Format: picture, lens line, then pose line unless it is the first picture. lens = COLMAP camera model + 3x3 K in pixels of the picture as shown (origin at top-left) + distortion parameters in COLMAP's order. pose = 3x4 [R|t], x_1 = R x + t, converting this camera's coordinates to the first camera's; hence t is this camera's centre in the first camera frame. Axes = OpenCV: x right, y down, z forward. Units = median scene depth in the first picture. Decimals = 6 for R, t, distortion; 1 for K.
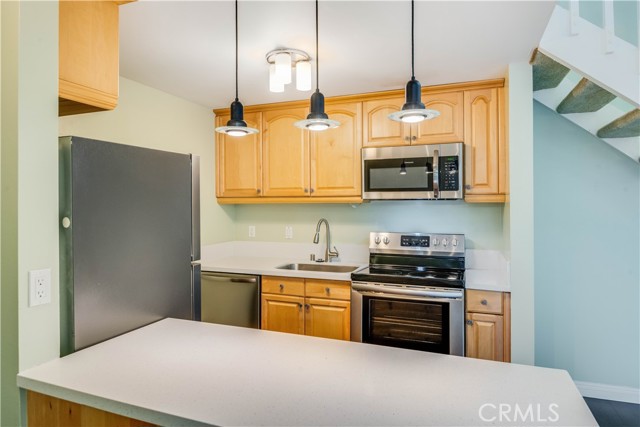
lens RADIAL K [[388.2, 0, 312.0], [0, 388.2, 204.1], [0, 0, 1]] dist [0.001994, -0.000237]
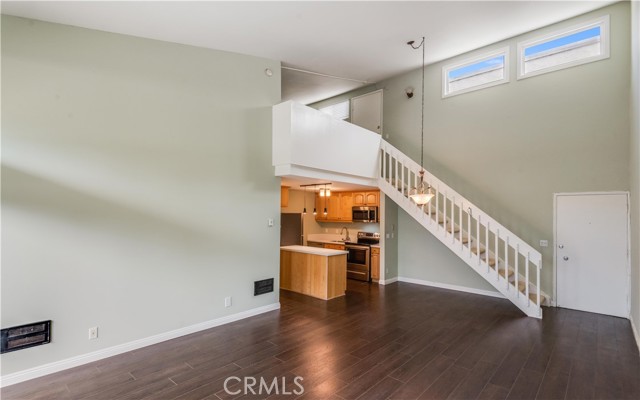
lens RADIAL K [[299.5, 0, 322.7], [0, 299.5, 208.0], [0, 0, 1]] dist [-0.000609, -0.007071]
pose [[0.943103, 0.006814, -0.332431, 0.802696], [-0.014092, 0.999711, -0.019486, -0.082347], [0.332202, 0.023062, 0.942926, -1.654548]]
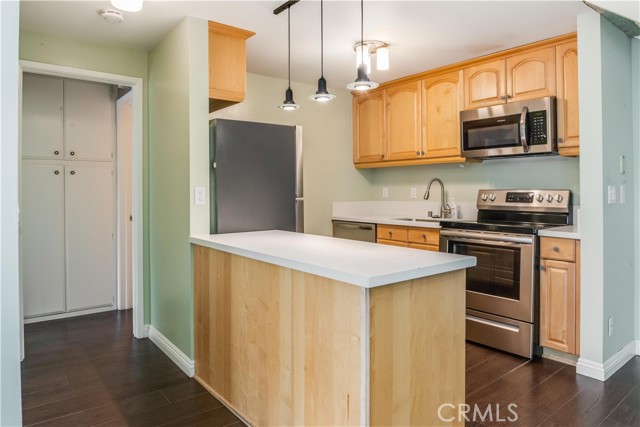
lens RADIAL K [[413.1, 0, 318.0], [0, 413.1, 190.7], [0, 0, 1]] dist [-0.001159, -0.001566]
pose [[0.871731, 0.000783, -0.489984, 0.370325], [0.002604, 0.999977, 0.006230, 0.076308], [0.489978, -0.006707, 0.871709, -0.233353]]
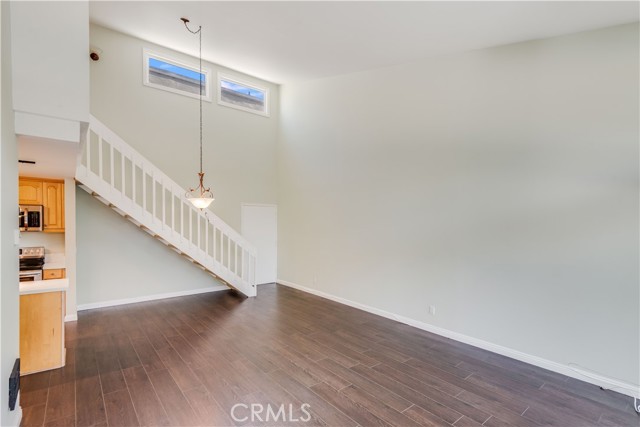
lens RADIAL K [[301.2, 0, 320.0], [0, 301.2, 229.4], [0, 0, 1]] dist [-0.000203, -0.000130]
pose [[0.481385, -0.011590, 0.876432, -0.343260], [-0.014313, 0.999675, 0.021082, -0.078294], [-0.876392, -0.022693, 0.481063, -1.175132]]
